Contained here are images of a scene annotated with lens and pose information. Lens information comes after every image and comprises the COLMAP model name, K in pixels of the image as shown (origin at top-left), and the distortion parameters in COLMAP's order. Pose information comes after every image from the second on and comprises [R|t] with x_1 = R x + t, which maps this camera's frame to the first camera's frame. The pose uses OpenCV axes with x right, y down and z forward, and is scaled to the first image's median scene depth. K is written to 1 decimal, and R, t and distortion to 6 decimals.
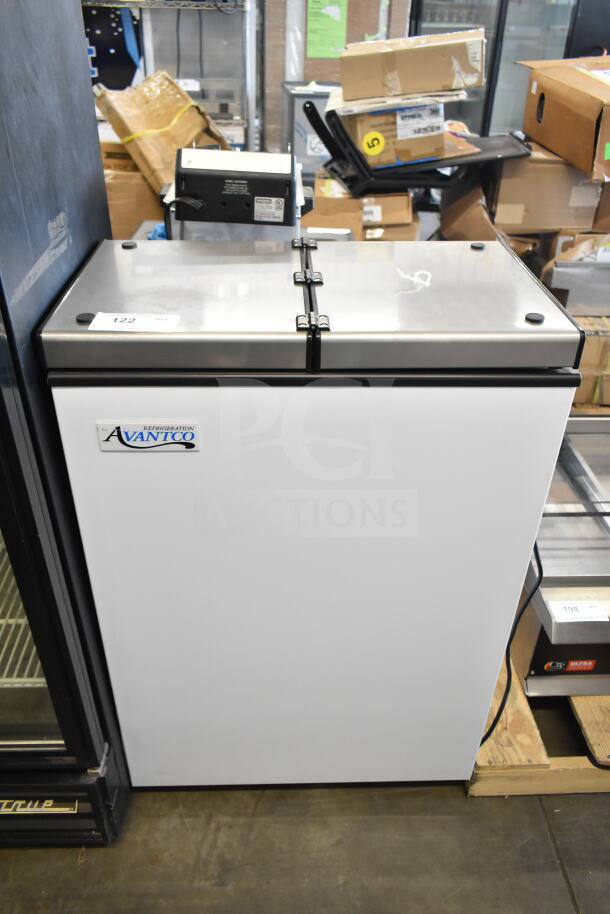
lens RADIAL K [[705.7, 0, 305.0], [0, 705.7, 457.0], [0, 0, 1]] dist [-0.018990, -0.002467]
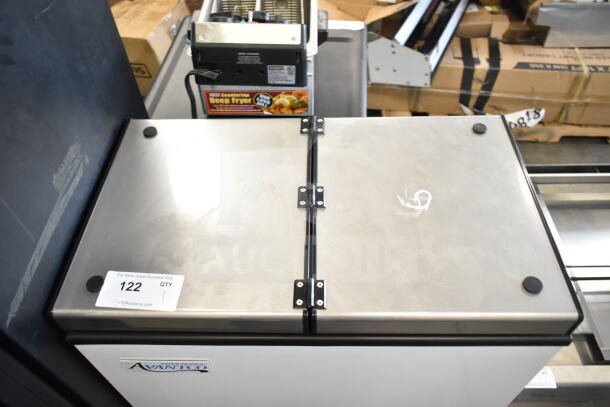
lens RADIAL K [[471.0, 0, 305.0], [0, 471.0, 203.5], [0, 0, 1]] dist [-0.018990, -0.002467]
pose [[0.997525, 0.011073, -0.069437, 0.048069], [0.007947, 0.963440, 0.267807, -0.476973], [0.069863, -0.267696, 0.960967, 0.360944]]
